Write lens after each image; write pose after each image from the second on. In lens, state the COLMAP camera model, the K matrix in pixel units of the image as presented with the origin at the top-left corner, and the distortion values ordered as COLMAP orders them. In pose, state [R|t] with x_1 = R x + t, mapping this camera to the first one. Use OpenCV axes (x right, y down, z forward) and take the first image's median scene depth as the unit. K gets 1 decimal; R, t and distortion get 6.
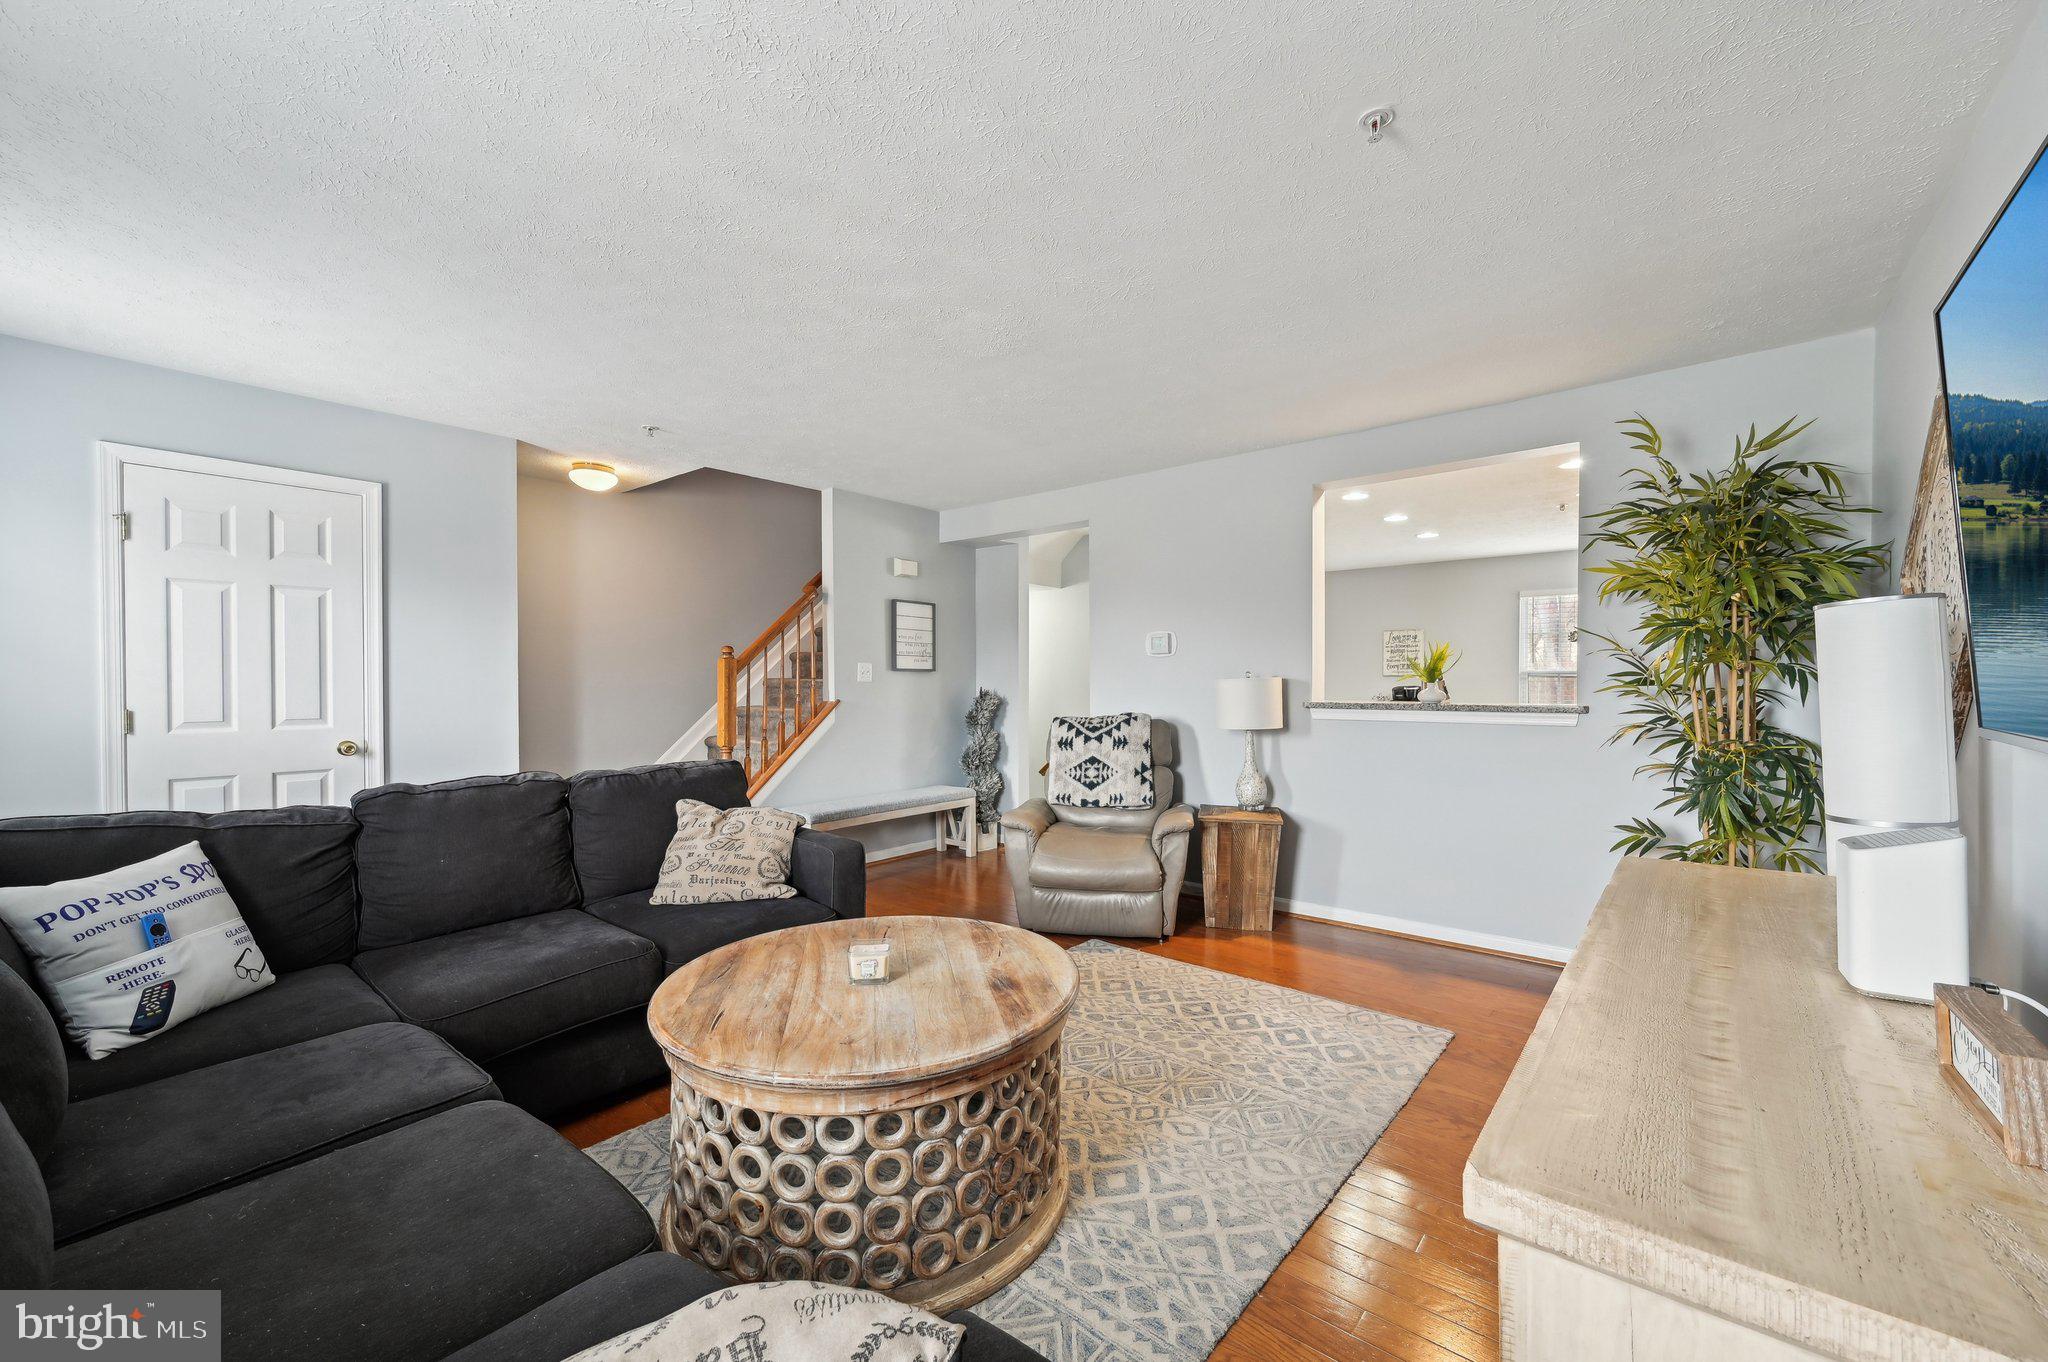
lens RADIAL K [[802.5, 0, 1032.8], [0, 802.5, 685.5], [0, 0, 1]] dist [-0.002435, 0.000234]
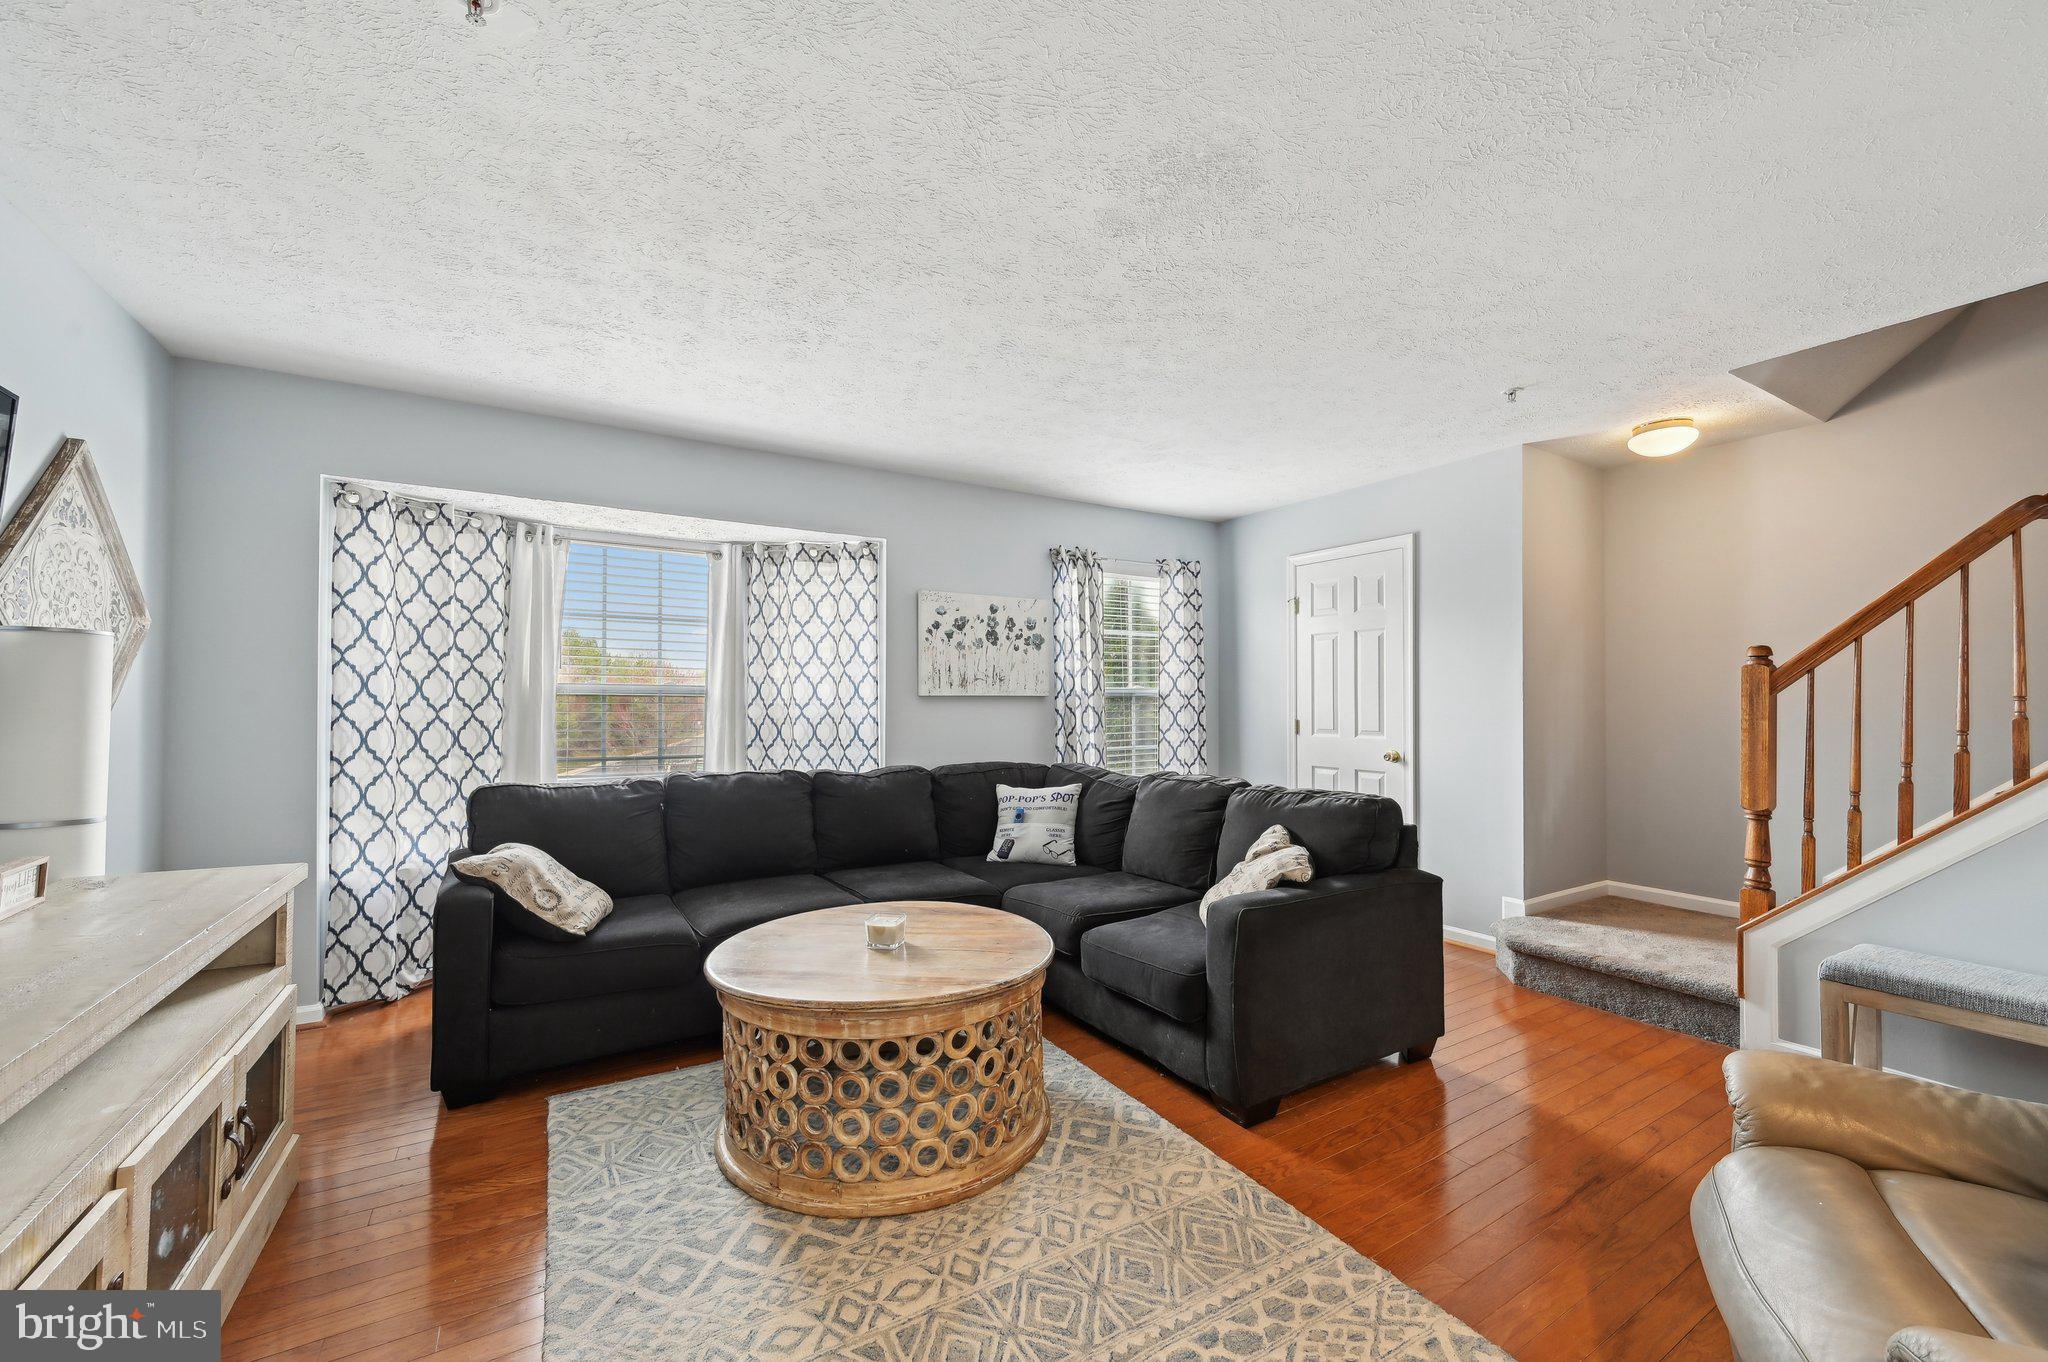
lens RADIAL K [[802.5, 0, 1032.0], [0, 802.5, 683.3], [0, 0, 1]] dist [-0.002435, 0.000234]
pose [[-0.317277, -0.019913, -0.948124, 0.791237], [-0.006234, 0.999802, -0.018912, -0.011719], [0.948312, -0.000089, -0.317338, 1.407908]]
